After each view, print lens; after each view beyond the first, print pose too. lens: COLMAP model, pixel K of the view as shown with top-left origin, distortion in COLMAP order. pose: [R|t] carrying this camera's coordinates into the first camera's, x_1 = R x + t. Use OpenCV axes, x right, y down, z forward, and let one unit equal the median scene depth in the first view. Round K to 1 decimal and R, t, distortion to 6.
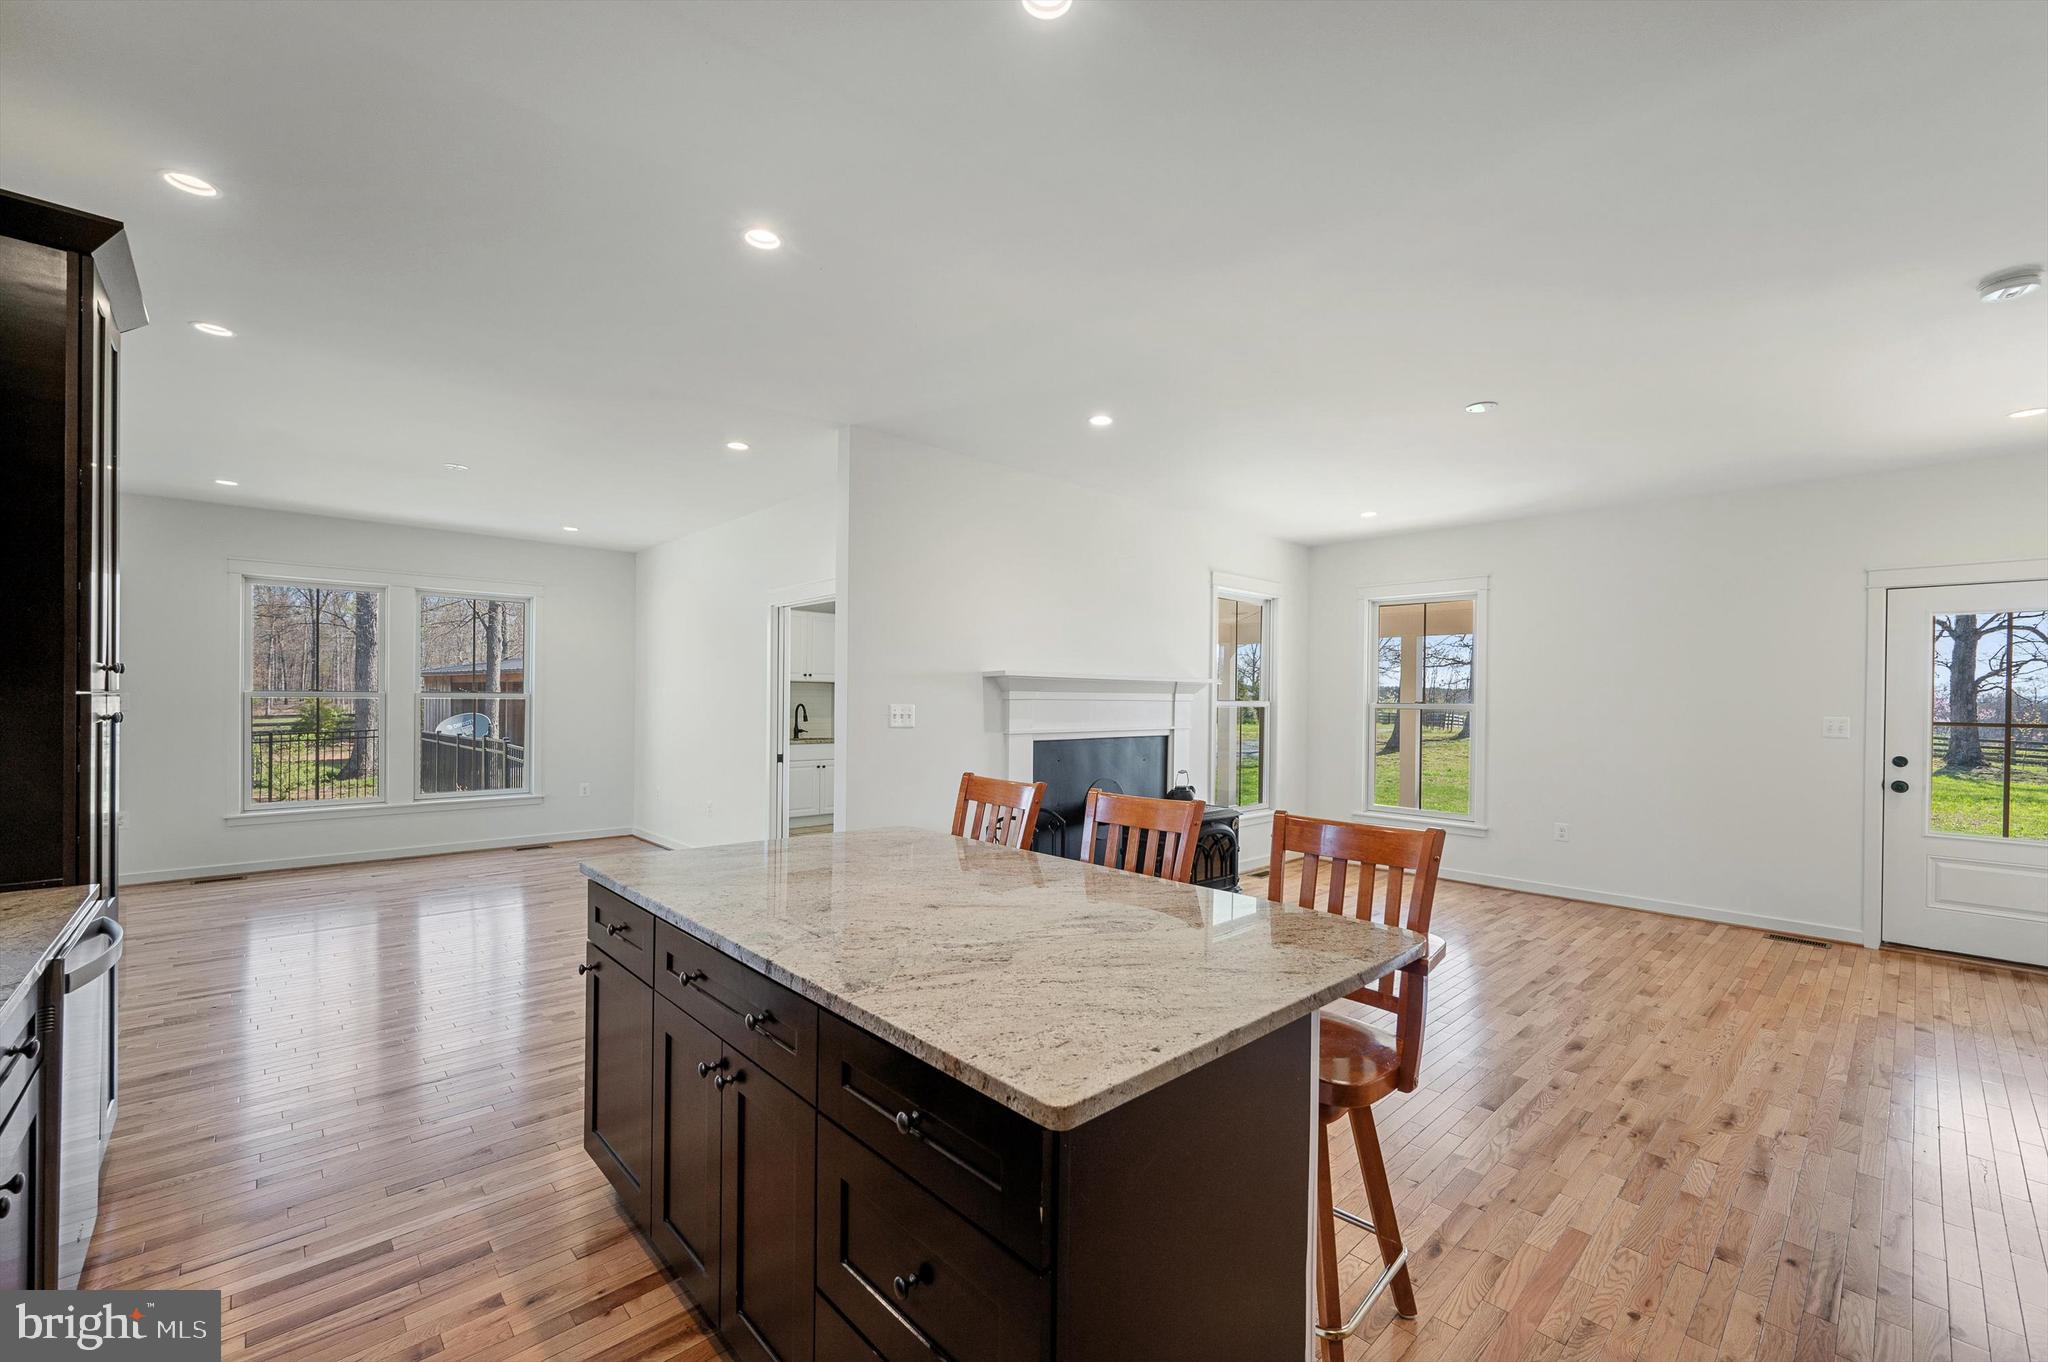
lens RADIAL K [[816.8, 0, 1036.1], [0, 816.8, 702.2], [0, 0, 1]] dist [0.002316, 0.000246]
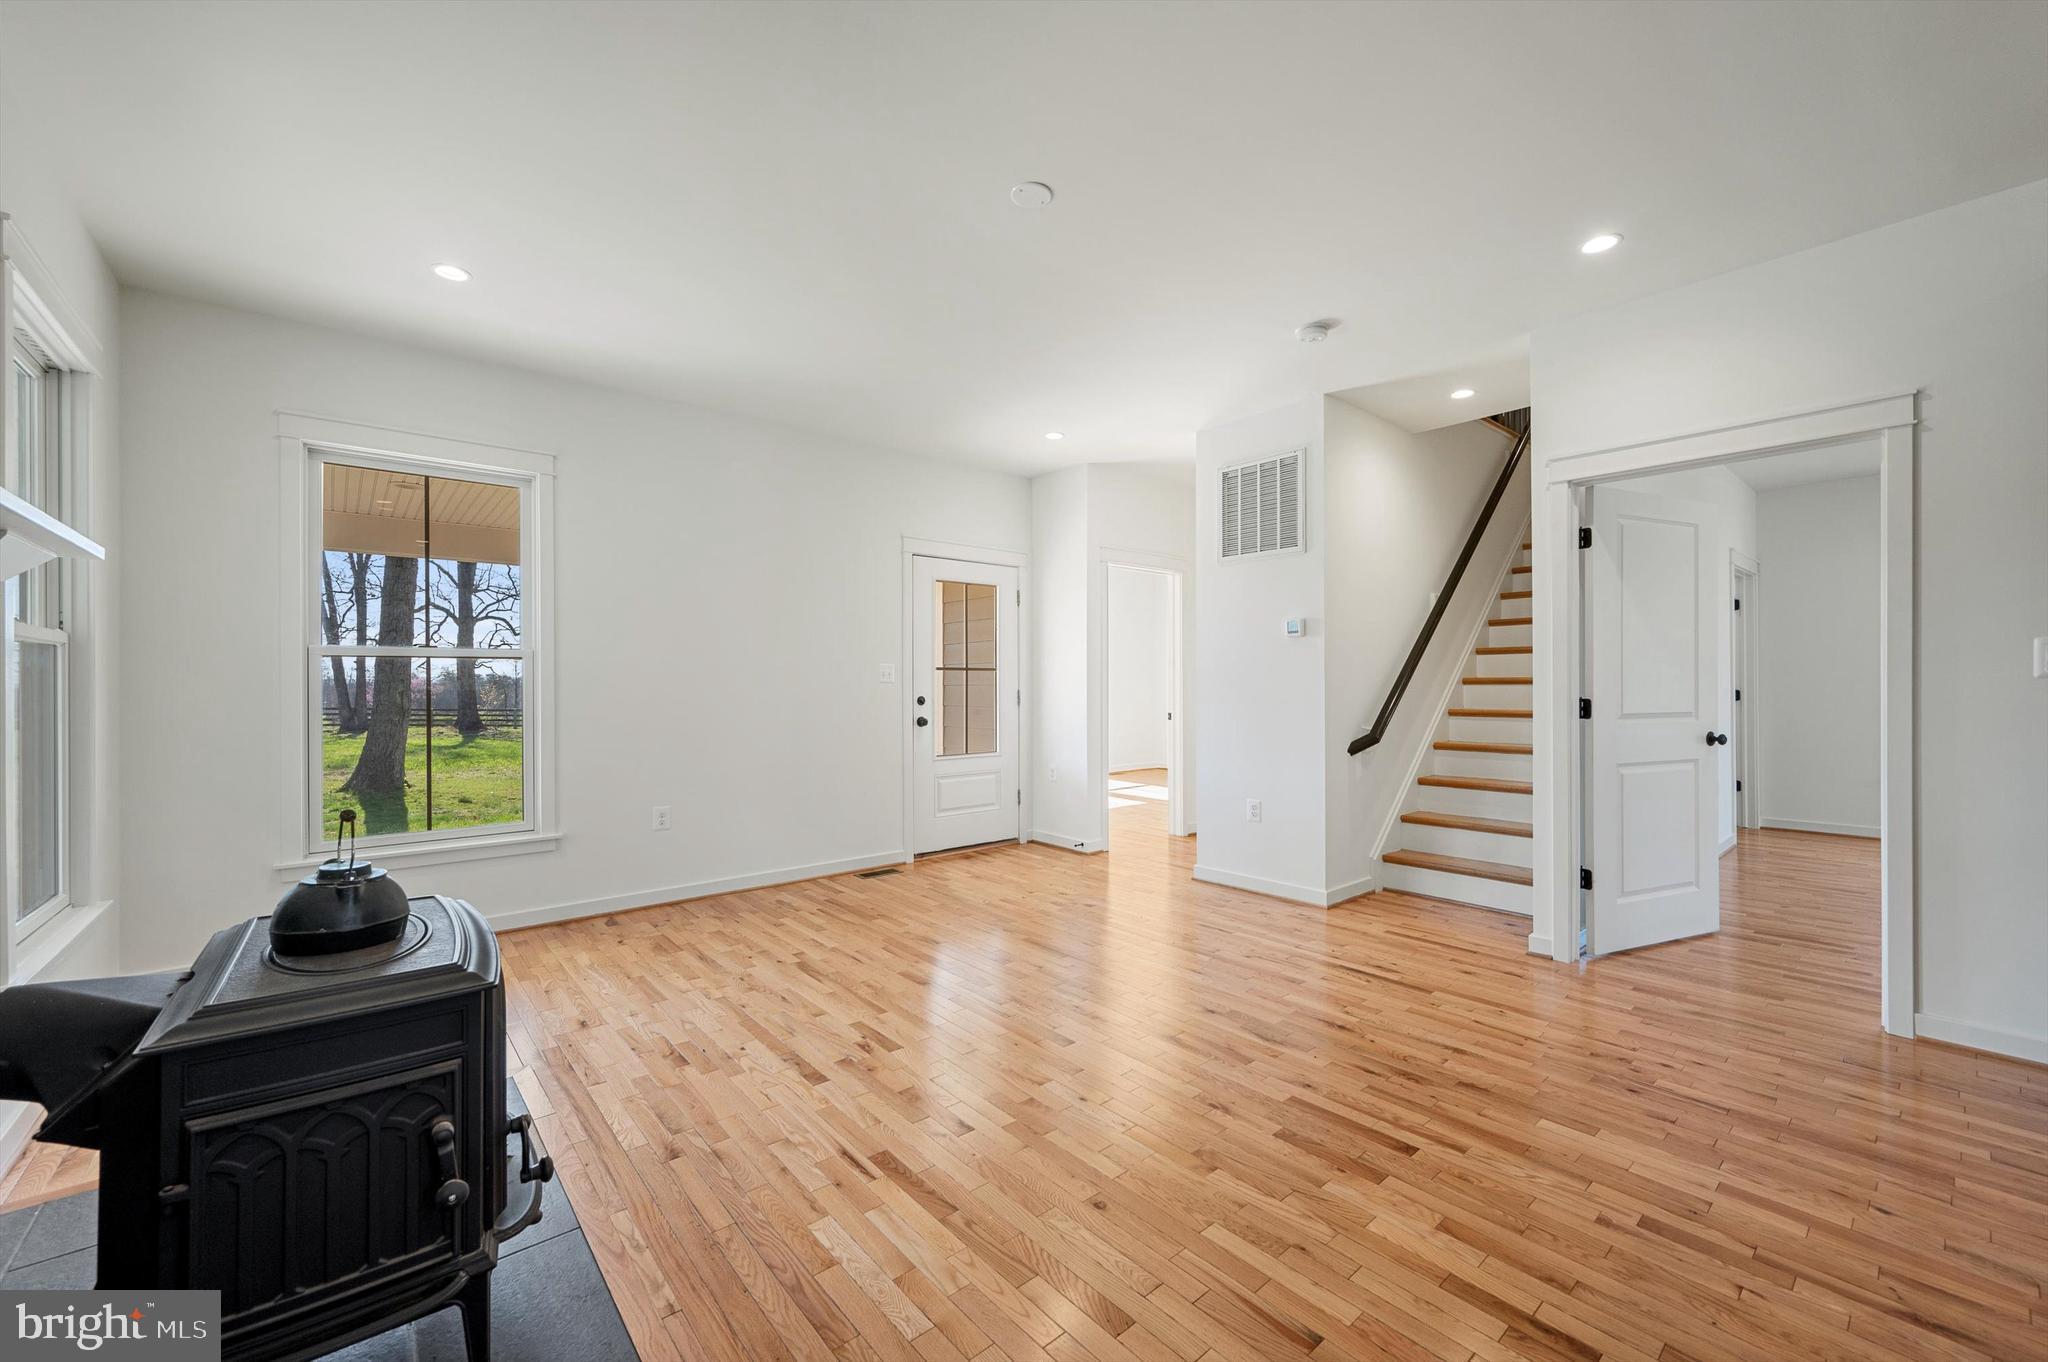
lens RADIAL K [[816.8, 0, 1022.4], [0, 816.8, 681.2], [0, 0, 1]] dist [0.002316, 0.000246]
pose [[0.057447, -0.007472, 0.998321, -0.118060], [0.010263, 0.999924, 0.006893, 0.035687], [-0.998296, 0.009850, 0.057519, 0.749387]]
